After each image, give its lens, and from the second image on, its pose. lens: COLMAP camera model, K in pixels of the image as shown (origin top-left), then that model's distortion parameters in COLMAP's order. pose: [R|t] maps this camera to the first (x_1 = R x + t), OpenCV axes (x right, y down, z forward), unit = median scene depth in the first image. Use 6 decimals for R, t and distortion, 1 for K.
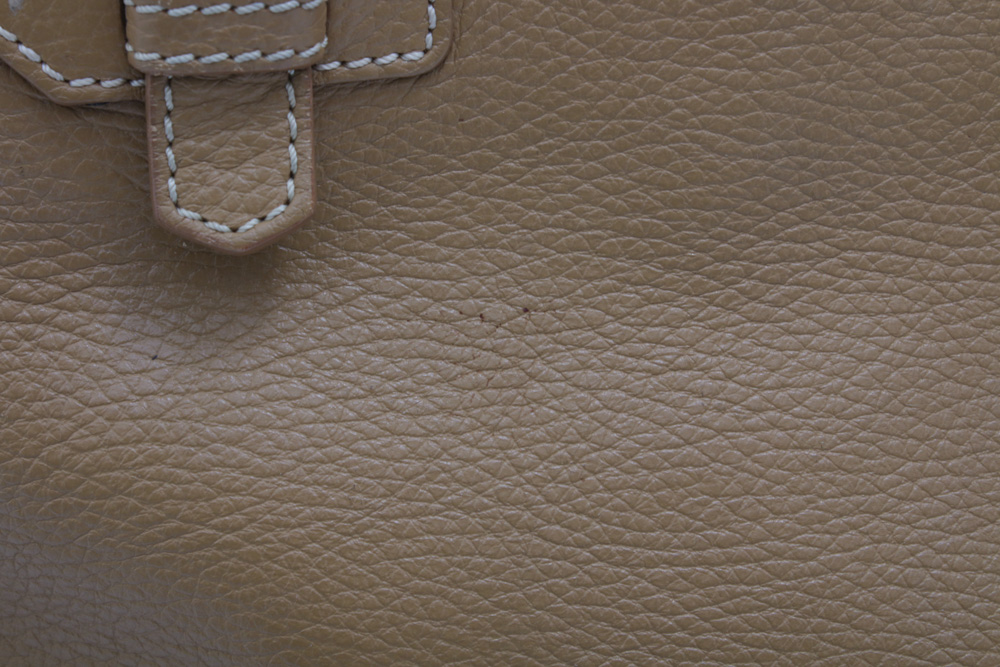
lens RADIAL K [[2256.2, 0, 500.8], [0, 2256.2, 330.4], [0, 0, 1]] dist [0.043167, 0.000000]
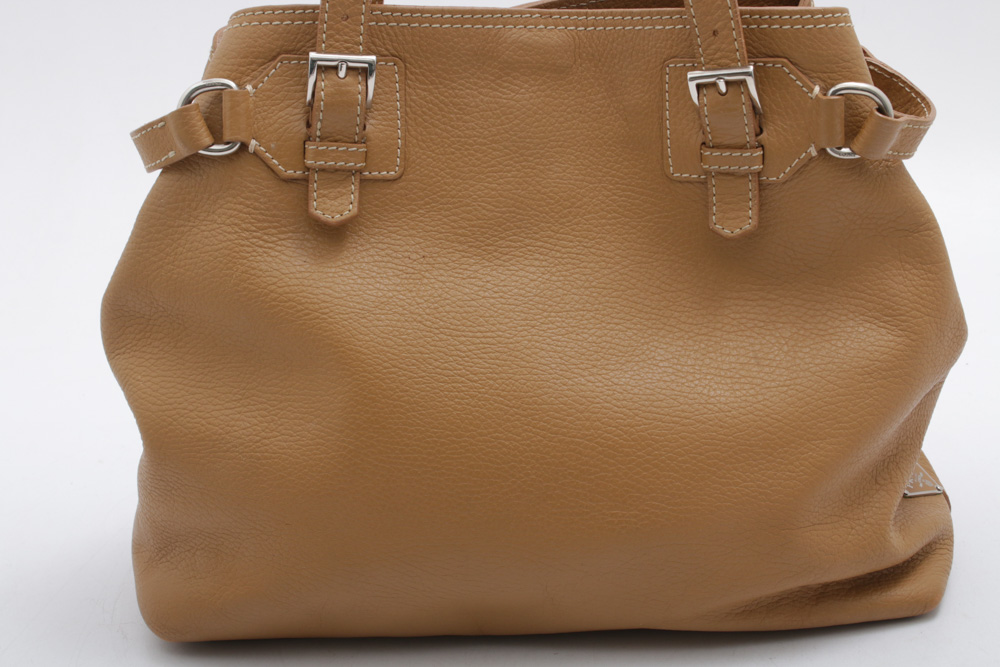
lens RADIAL K [[1898.6, 0, 559.8], [0, 1898.6, 360.7], [0, 0, 1]] dist [0.002633, 0.000000]
pose [[0.998943, 0.044203, -0.012600, 0.241582], [-0.045940, 0.969028, -0.242640, 0.768468], [0.001484, 0.242962, 0.970035, -1.537085]]
